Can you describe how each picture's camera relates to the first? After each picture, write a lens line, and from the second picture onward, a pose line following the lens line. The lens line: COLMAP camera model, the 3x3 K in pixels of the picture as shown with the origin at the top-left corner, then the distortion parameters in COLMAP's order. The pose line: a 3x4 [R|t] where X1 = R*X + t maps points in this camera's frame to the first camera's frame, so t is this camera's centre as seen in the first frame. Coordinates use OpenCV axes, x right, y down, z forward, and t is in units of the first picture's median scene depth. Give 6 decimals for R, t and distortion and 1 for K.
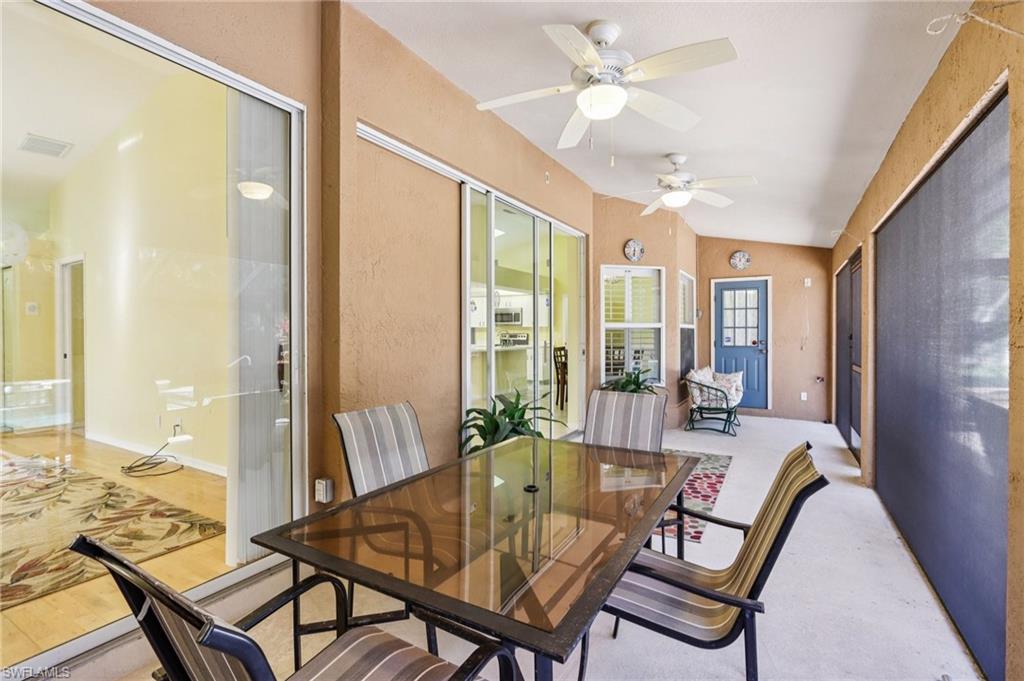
lens RADIAL K [[481.3, 0, 506.1], [0, 481.3, 338.7], [0, 0, 1]] dist [-0.000974, 0.000154]
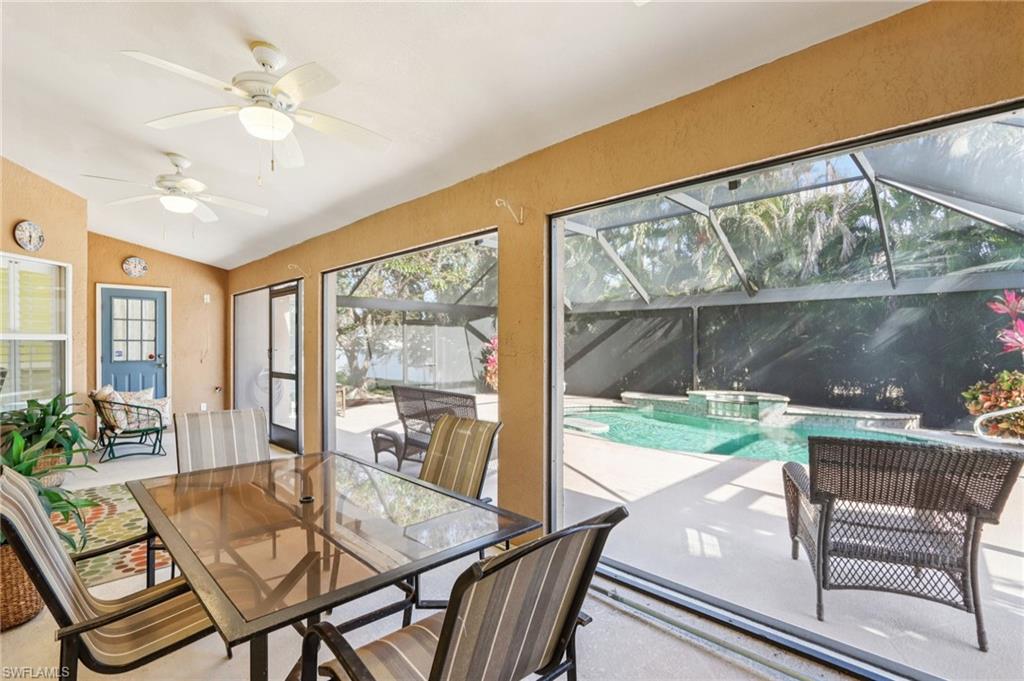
lens RADIAL K [[479.6, 0, 512.0], [0, 479.6, 340.5], [0, 0, 1]] dist [0.000344, 0.000245]
pose [[0.262025, 0.008823, 0.965021, -0.207946], [0.012933, 0.999836, -0.012653, -0.002554], [-0.964974, 0.015796, 0.261868, 0.074470]]
